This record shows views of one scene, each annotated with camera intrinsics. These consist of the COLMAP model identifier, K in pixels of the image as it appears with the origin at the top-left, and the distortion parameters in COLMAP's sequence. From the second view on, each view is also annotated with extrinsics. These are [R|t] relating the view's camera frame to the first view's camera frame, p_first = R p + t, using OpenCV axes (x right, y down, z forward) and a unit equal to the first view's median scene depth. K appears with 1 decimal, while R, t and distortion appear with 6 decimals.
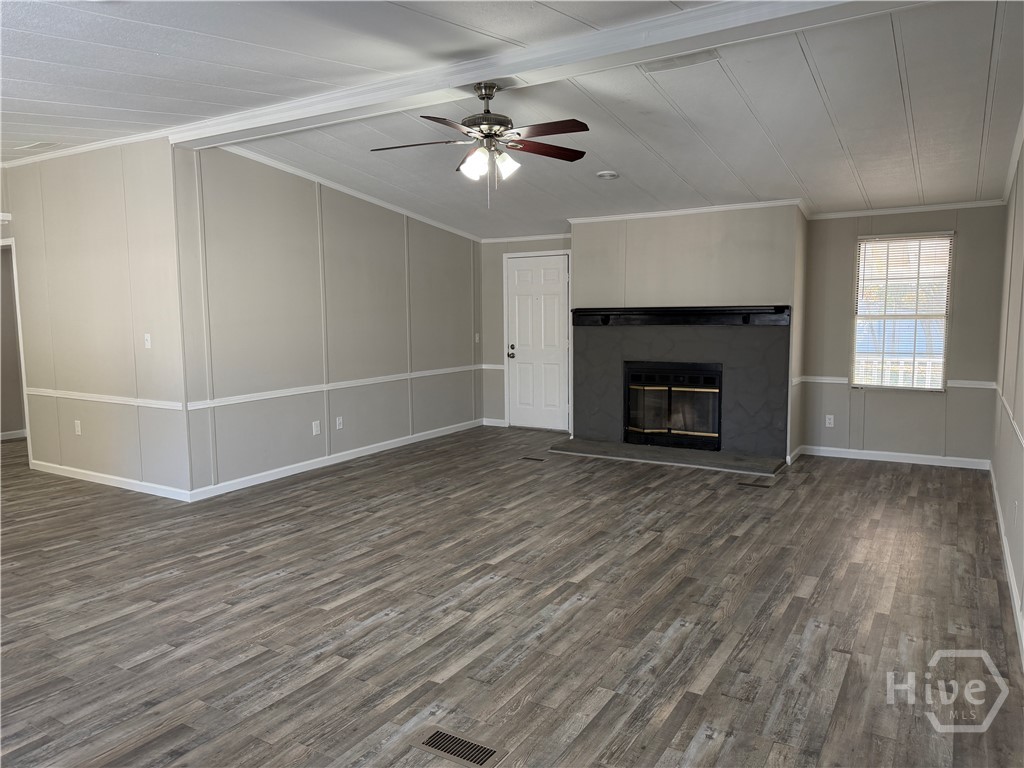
lens RADIAL K [[716.6, 0, 512.0], [0, 716.6, 384.0], [0, 0, 1]] dist [0.072850, -0.116176]
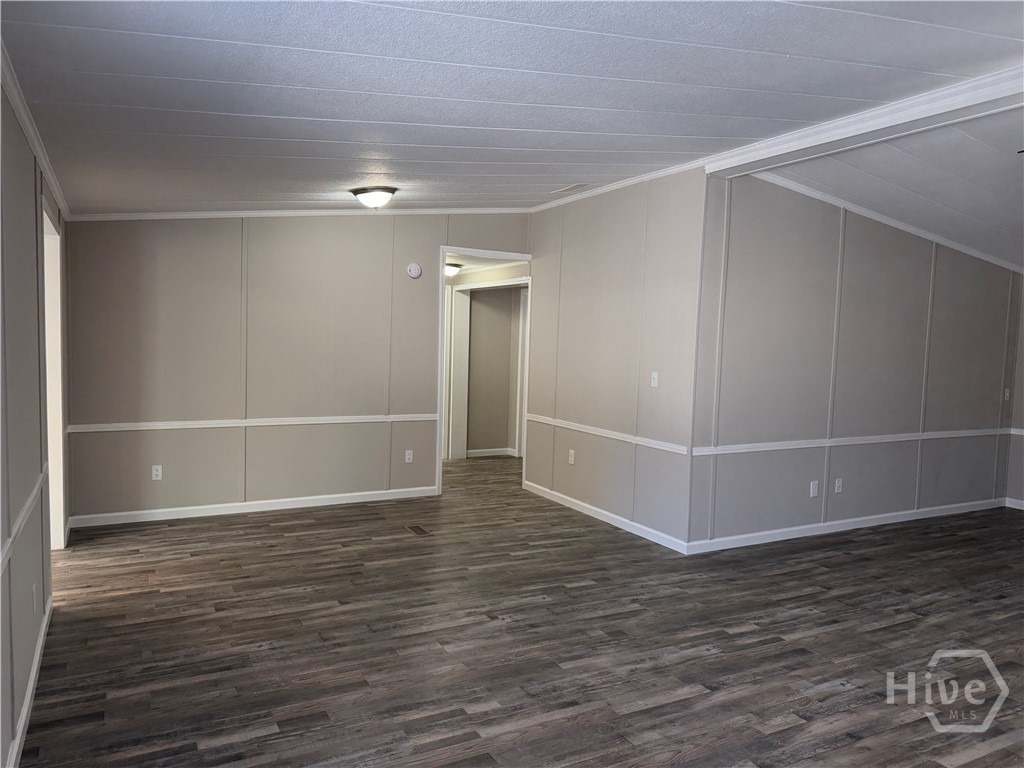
lens RADIAL K [[719.9, 0, 516.7], [0, 719.9, 383.9], [0, 0, 1]] dist [0.073704, -0.115067]
pose [[0.864045, 0.065942, -0.499077, -0.204718], [-0.090674, 0.995556, -0.025443, -0.012902], [0.495181, 0.067237, 0.866184, 0.080877]]
